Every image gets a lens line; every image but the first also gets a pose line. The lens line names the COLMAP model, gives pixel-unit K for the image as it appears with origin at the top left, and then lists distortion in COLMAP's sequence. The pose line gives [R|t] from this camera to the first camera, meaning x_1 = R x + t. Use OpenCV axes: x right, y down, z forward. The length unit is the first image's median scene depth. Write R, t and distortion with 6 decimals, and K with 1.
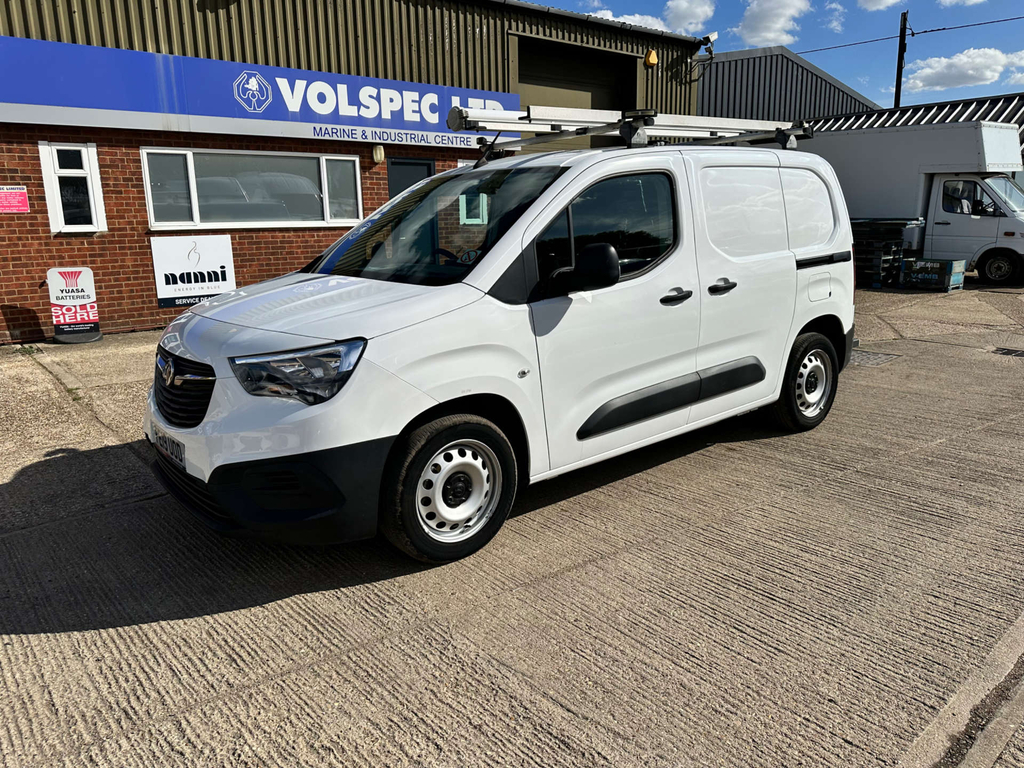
lens RADIAL K [[727.5, 0, 512.3], [0, 727.5, 376.7], [0, 0, 1]] dist [0.050071, -0.055652]
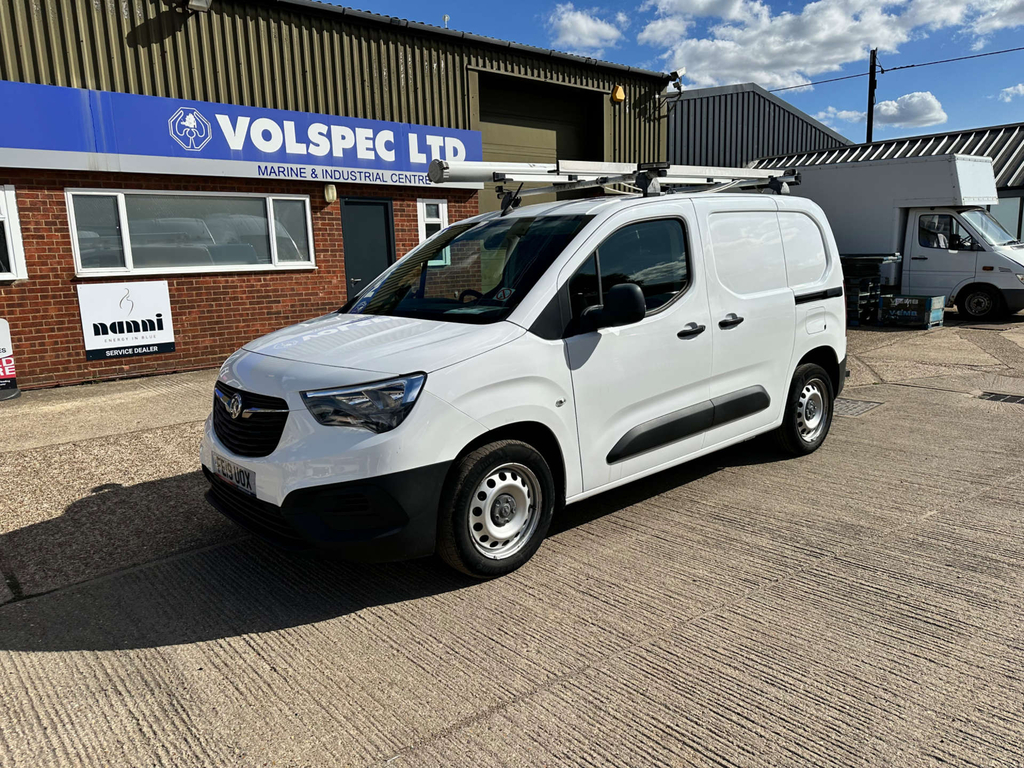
lens RADIAL K [[723.3, 0, 512.2], [0, 723.3, 387.9], [0, 0, 1]] dist [0.048332, -0.051364]
pose [[0.999703, -0.015842, 0.018531, 0.032444], [0.016470, 0.999278, -0.034236, -0.016442], [-0.017975, 0.034531, 0.999242, 0.062812]]
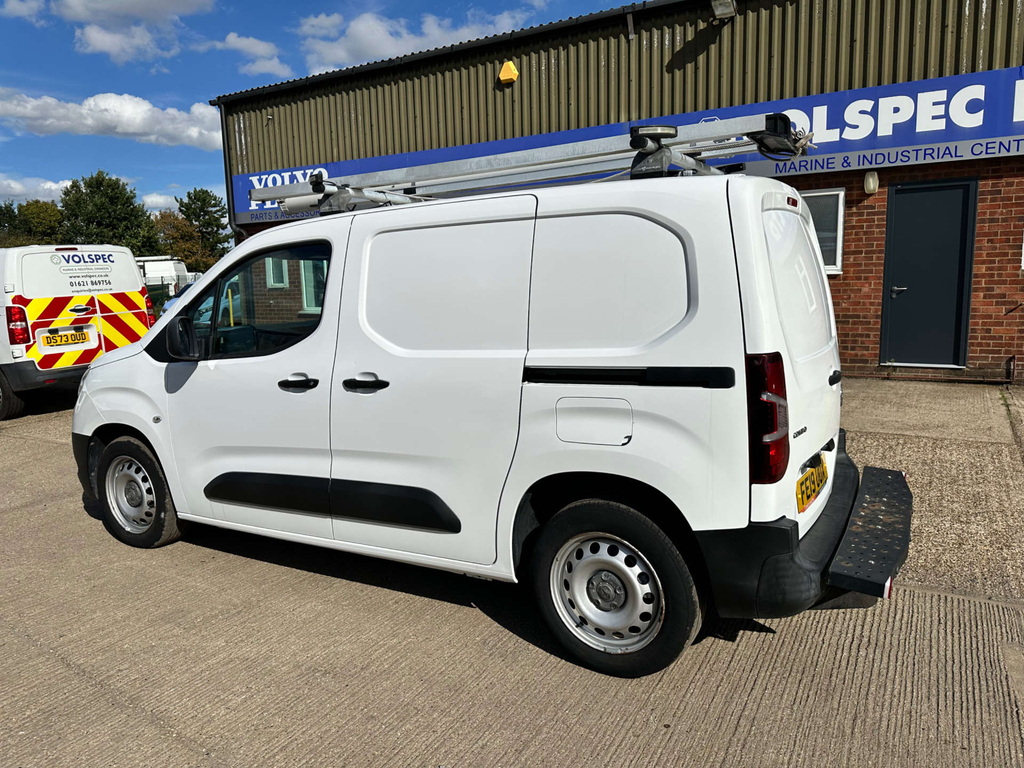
lens RADIAL K [[728.6, 0, 511.7], [0, 728.6, 377.8], [0, 0, 1]] dist [0.031995, -0.033554]
pose [[0.347109, 0.142042, -0.927006, 0.445202], [-0.180651, 0.980078, 0.082531, -0.100465], [0.920261, 0.138817, 0.365854, 0.406695]]
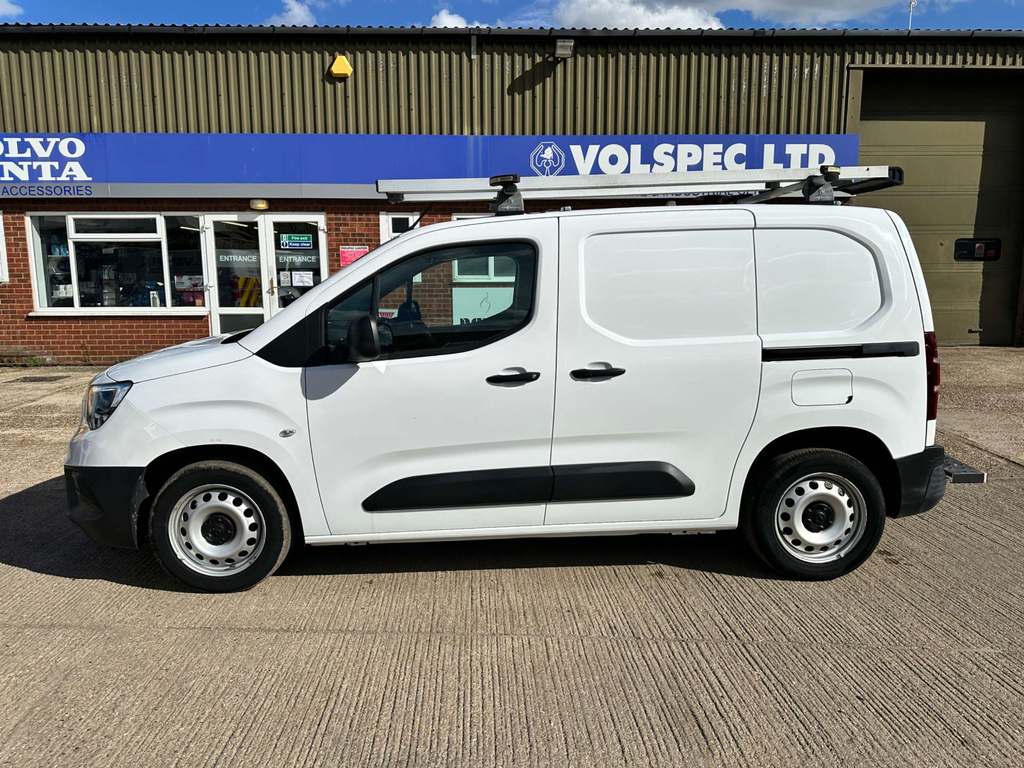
lens RADIAL K [[727.5, 0, 512.3], [0, 727.5, 376.7], [0, 0, 1]] dist [0.050071, -0.055652]
pose [[0.799196, 0.102862, -0.592203, 0.263051], [-0.139635, 0.990066, -0.016473, -0.033729], [0.584626, 0.095858, 0.805620, 0.099246]]
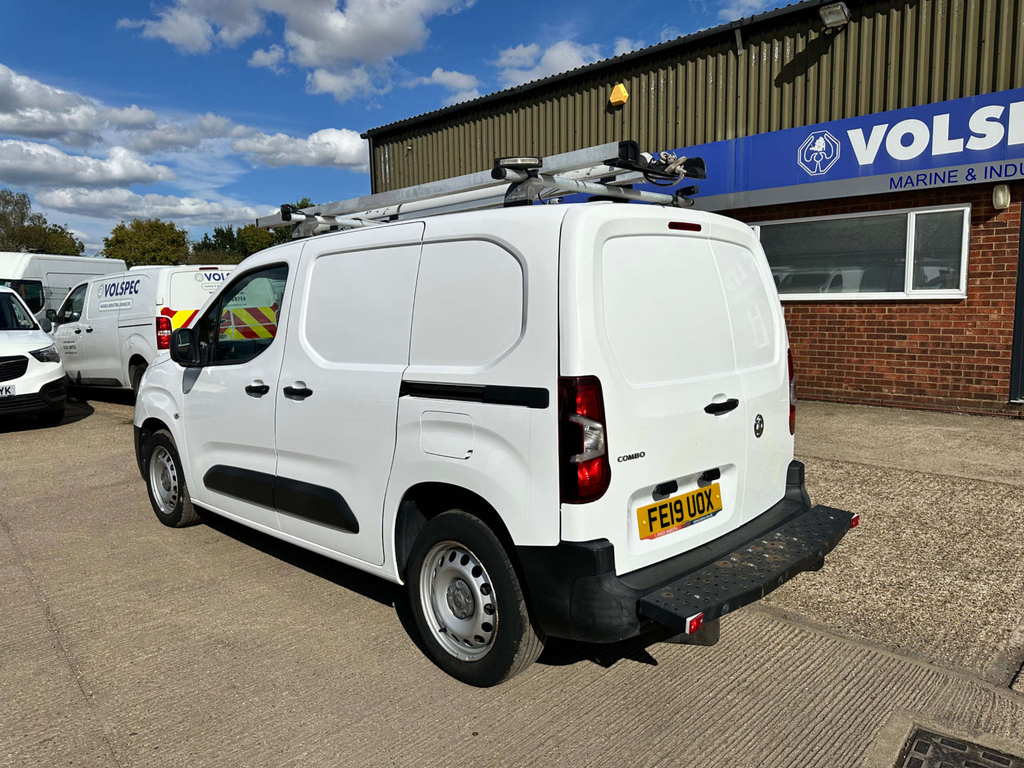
lens RADIAL K [[727.5, 0, 512.3], [0, 727.5, 376.7], [0, 0, 1]] dist [0.050071, -0.055652]
pose [[0.109383, 0.125730, -0.986016, 0.484106], [-0.200177, 0.974431, 0.102047, -0.121641], [0.973635, 0.186215, 0.131755, 0.506229]]
